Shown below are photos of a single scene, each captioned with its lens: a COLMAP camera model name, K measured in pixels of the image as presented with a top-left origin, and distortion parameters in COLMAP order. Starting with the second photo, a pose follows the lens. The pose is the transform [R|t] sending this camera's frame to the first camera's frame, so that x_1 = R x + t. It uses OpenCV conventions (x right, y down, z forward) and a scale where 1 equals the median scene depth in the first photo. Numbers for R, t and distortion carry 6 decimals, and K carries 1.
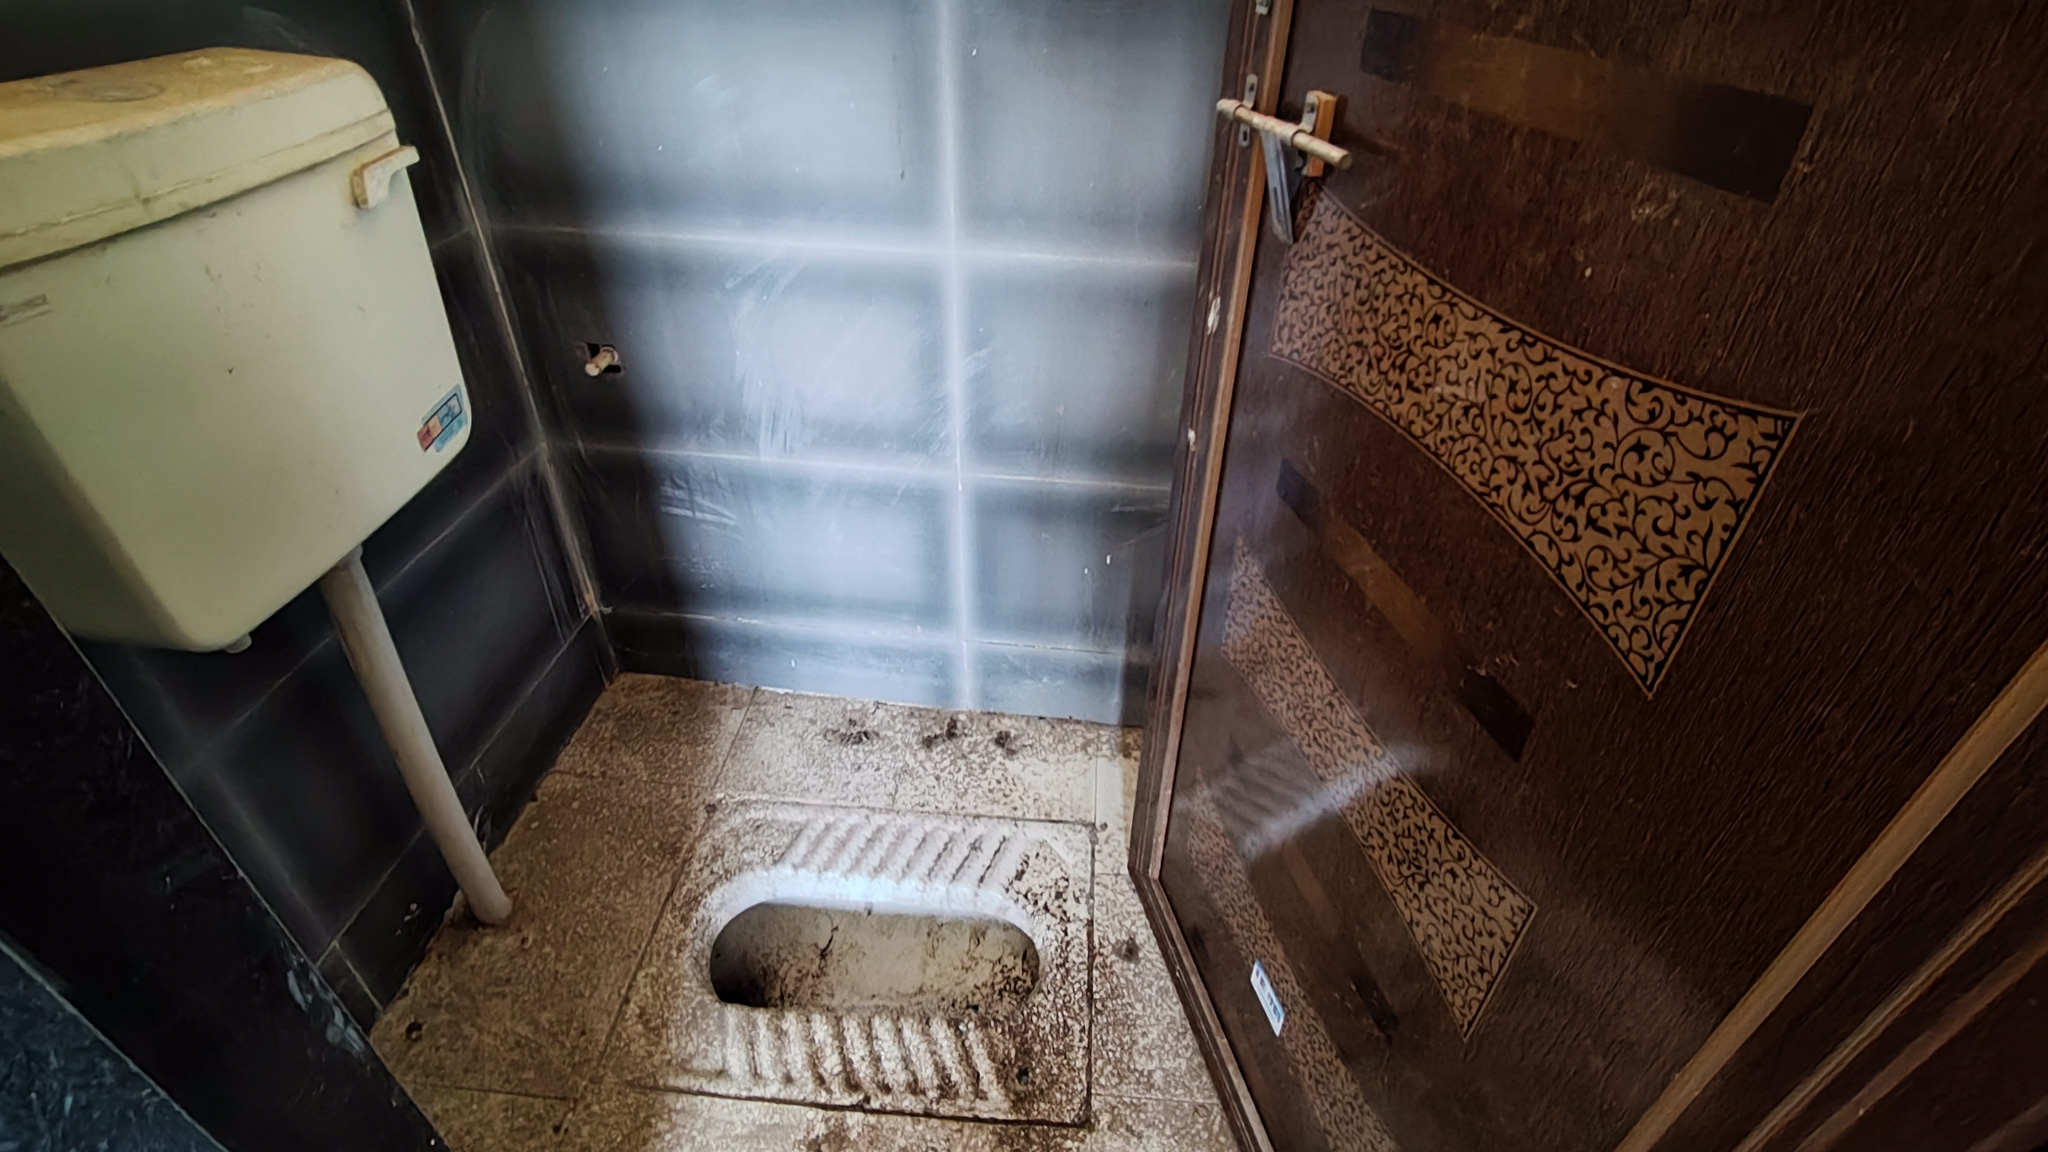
lens RADIAL K [[971.3, 0, 1025.1], [0, 971.3, 586.6], [0, 0, 1]] dist [0.003299, 0.000537]
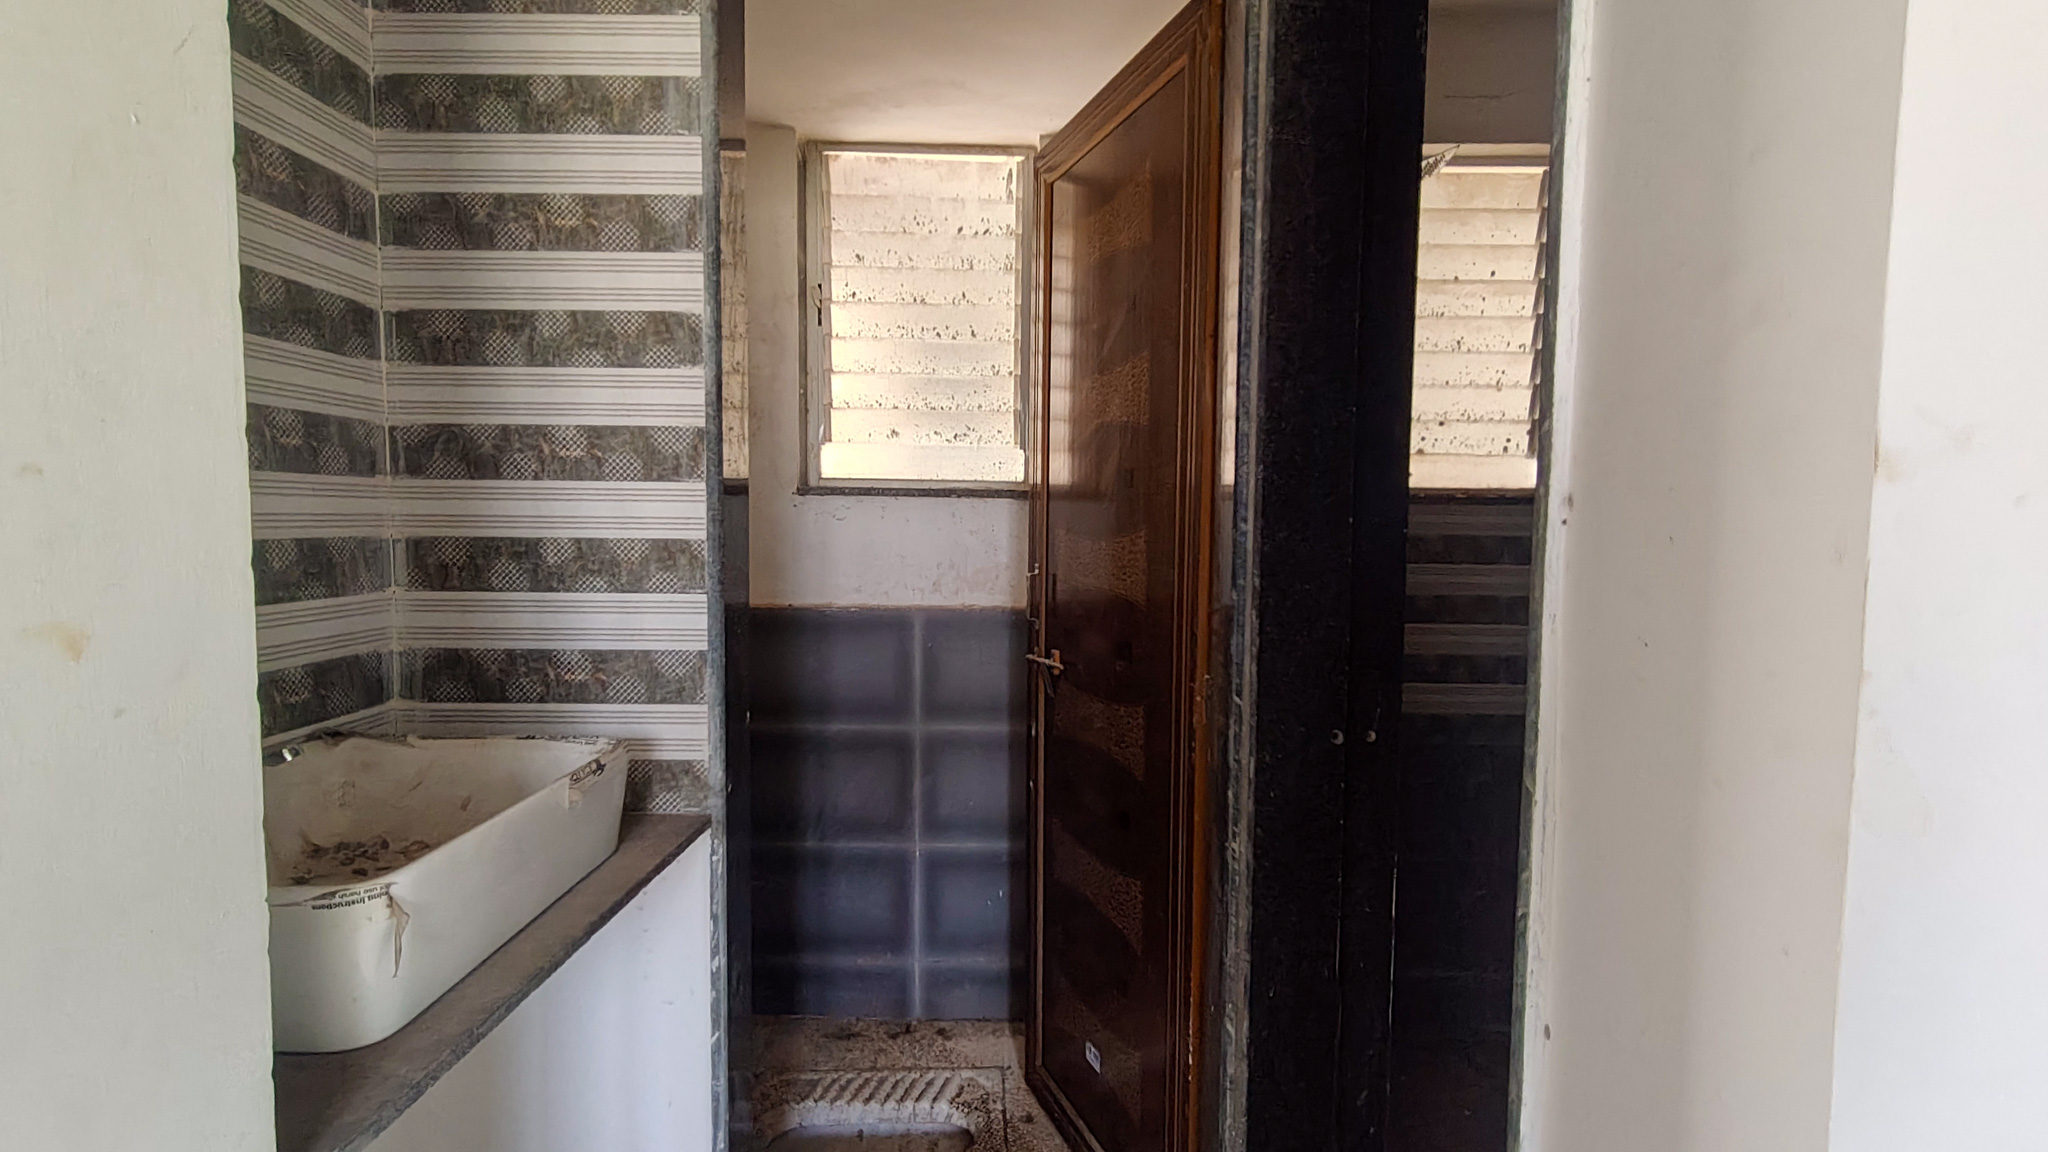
lens RADIAL K [[971.3, 0, 1025.1], [0, 971.3, 586.6], [0, 0, 1]] dist [0.003299, 0.000537]
pose [[0.992057, -0.011571, 0.125252, -0.086420], [0.078072, 0.837385, -0.541009, 0.464670], [-0.098625, 0.546491, 0.831637, -0.789354]]
